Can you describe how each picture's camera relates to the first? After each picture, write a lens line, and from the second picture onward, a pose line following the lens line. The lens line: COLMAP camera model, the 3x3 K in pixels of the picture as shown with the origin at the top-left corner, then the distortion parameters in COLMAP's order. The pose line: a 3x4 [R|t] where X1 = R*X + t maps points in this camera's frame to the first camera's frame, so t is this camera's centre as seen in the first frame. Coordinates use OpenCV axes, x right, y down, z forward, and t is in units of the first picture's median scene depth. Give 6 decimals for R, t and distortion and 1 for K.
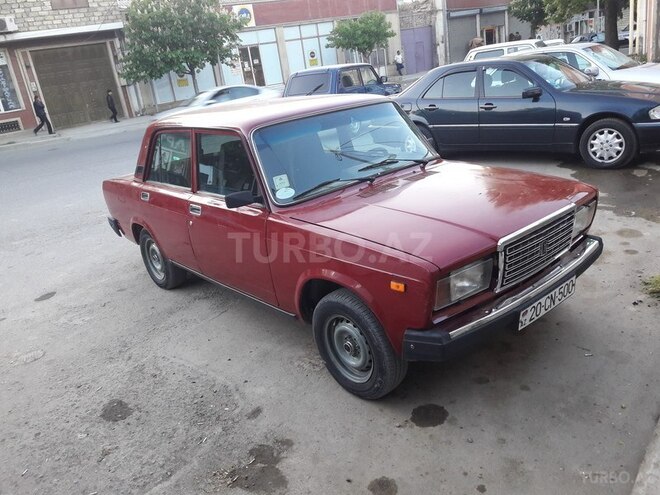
lens RADIAL K [[539.9, 0, 332.9], [0, 539.9, 246.6], [0, 0, 1]] dist [0.039582, -0.071912]
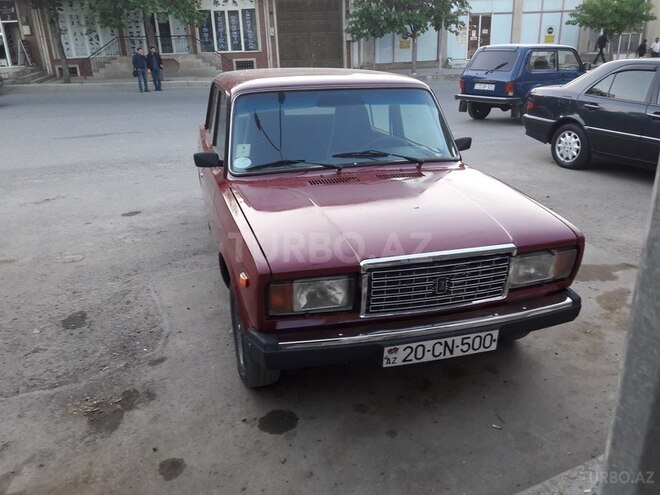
lens RADIAL K [[543.1, 0, 327.3], [0, 543.1, 238.6], [0, 0, 1]] dist [0.041492, -0.061619]
pose [[0.901021, 0.247453, -0.356268, 0.199288], [-0.232312, 0.968882, 0.085429, -0.038486], [0.366322, 0.005792, 0.930470, 0.055734]]
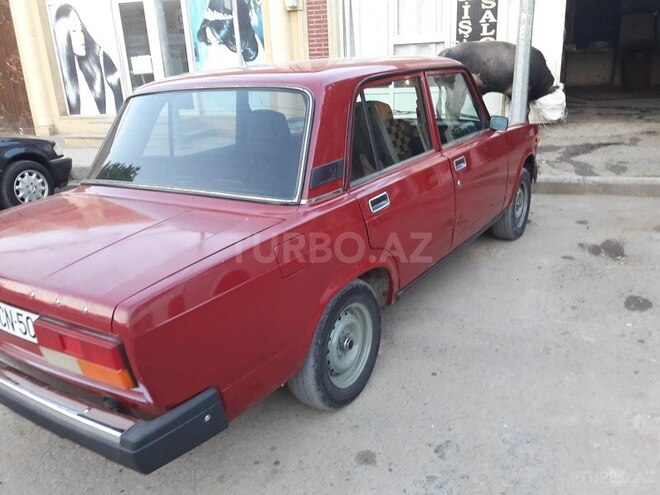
lens RADIAL K [[539.9, 0, 332.9], [0, 539.9, 246.6], [0, 0, 1]] dist [0.039582, -0.071912]
pose [[-0.258474, -0.172790, 0.950439, -0.547974], [0.401491, 0.875658, 0.268381, -0.139042], [-0.878633, 0.450962, -0.156961, 0.730392]]
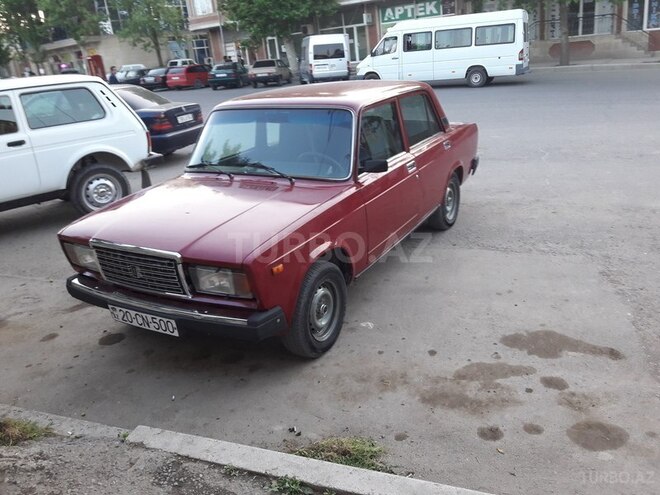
lens RADIAL K [[539.9, 0, 332.9], [0, 539.9, 246.6], [0, 0, 1]] dist [0.039582, -0.071912]
pose [[0.343838, 0.418321, -0.840704, 0.564391], [-0.273516, 0.901086, 0.336501, -0.207426], [0.898312, 0.114245, 0.424245, 0.345015]]
